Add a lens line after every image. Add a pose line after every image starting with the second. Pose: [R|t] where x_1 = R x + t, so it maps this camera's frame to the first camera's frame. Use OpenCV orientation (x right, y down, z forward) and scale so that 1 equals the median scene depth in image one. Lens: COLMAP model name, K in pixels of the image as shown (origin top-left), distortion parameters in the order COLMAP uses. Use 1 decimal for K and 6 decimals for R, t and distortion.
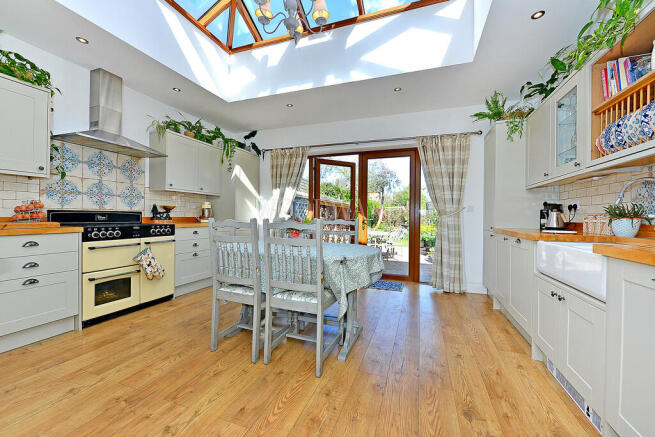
lens RADIAL K [[261.2, 0, 328.0], [0, 261.2, 217.2], [0, 0, 1]] dist [-0.000622, -0.002741]
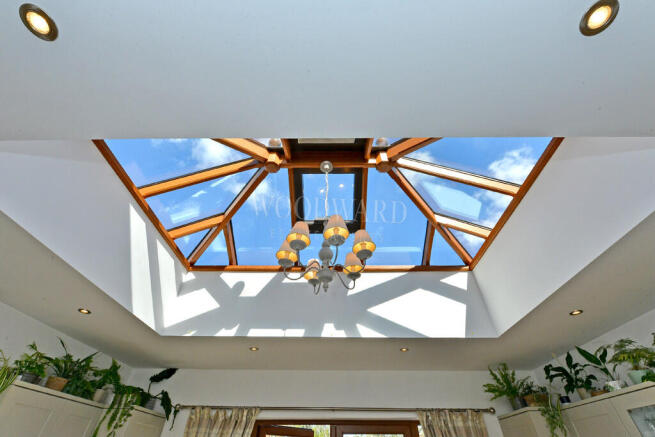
lens RADIAL K [[274.3, 0, 326.1], [0, 274.3, 220.3], [0, 0, 1]] dist [-0.000458, -0.000260]
pose [[0.945324, 0.216322, 0.244064, -0.279172], [0.005281, 0.738108, -0.674662, -0.234573], [-0.326090, 0.639063, 0.696609, 0.261788]]
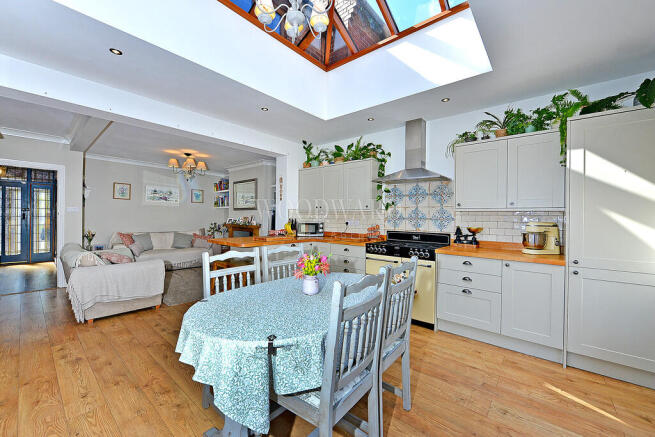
lens RADIAL K [[261.2, 0, 328.0], [0, 261.2, 217.2], [0, 0, 1]] dist [-0.000622, -0.002741]
pose [[-0.353961, -0.013049, -0.935169, 0.454259], [-0.019169, 0.999794, -0.006696, -0.080100], [0.935064, 0.015556, -0.354138, 1.070319]]
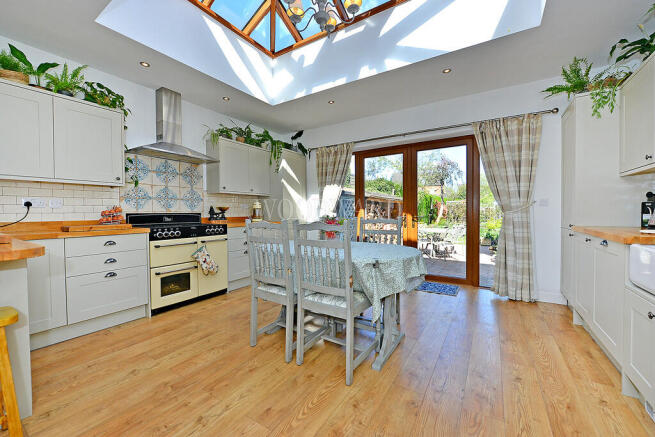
lens RADIAL K [[261.2, 0, 328.0], [0, 261.2, 217.2], [0, 0, 1]] dist [-0.000622, -0.002741]
pose [[0.976212, -0.013839, -0.216374, 0.062829], [0.017089, 0.999767, 0.013160, -0.009662], [0.216142, -0.016545, 0.976222, 0.037071]]
